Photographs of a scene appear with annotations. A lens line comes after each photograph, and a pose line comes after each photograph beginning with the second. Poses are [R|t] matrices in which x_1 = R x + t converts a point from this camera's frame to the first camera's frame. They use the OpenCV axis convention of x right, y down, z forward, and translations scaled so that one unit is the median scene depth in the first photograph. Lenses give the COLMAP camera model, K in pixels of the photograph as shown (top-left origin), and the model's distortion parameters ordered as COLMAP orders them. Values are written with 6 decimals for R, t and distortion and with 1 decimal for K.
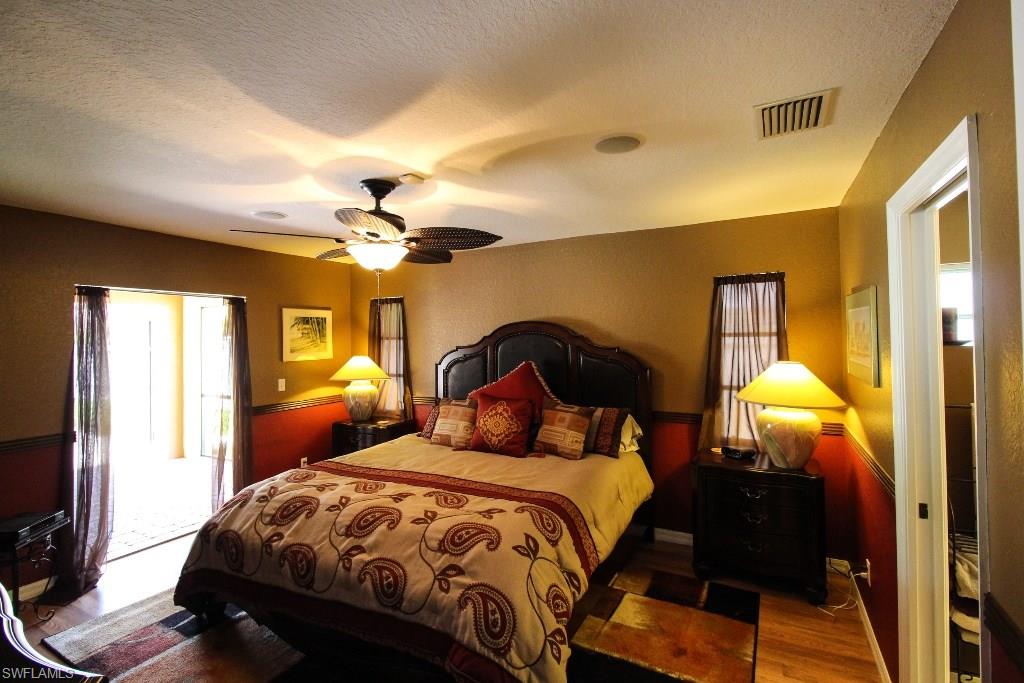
lens RADIAL K [[469.4, 0, 513.4], [0, 469.4, 330.0], [0, 0, 1]] dist [0.026410, -0.018744]
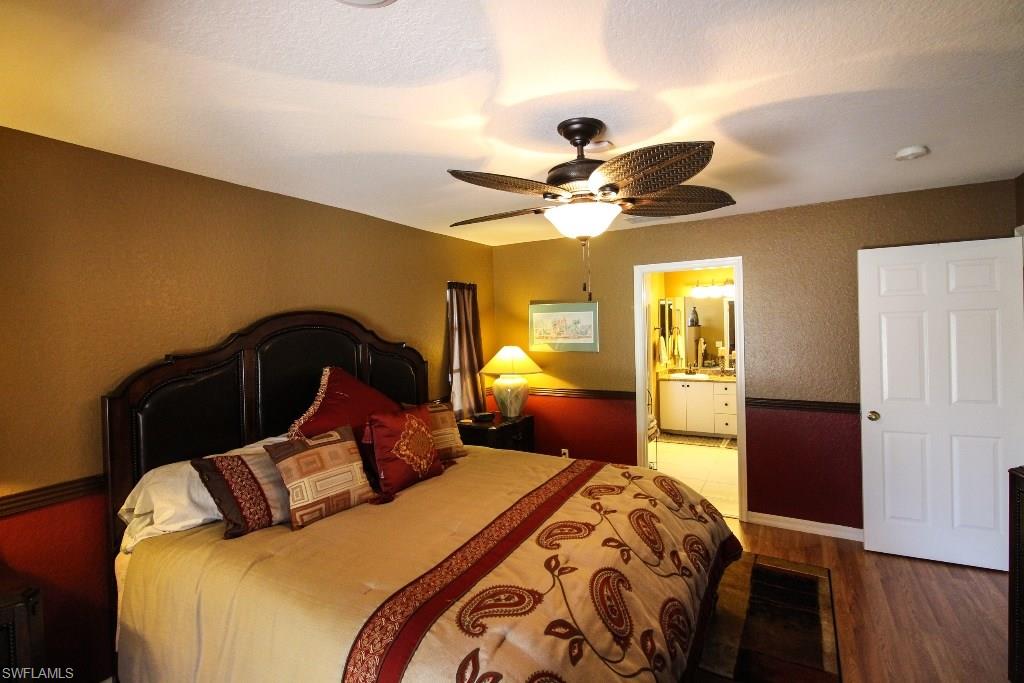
lens RADIAL K [[469.4, 0, 513.4], [0, 469.4, 330.0], [0, 0, 1]] dist [0.026410, -0.018744]
pose [[0.052701, 0.005367, 0.998596, -1.055204], [0.012452, 0.999904, -0.006032, 0.029395], [-0.998533, 0.012752, 0.052629, 1.062566]]
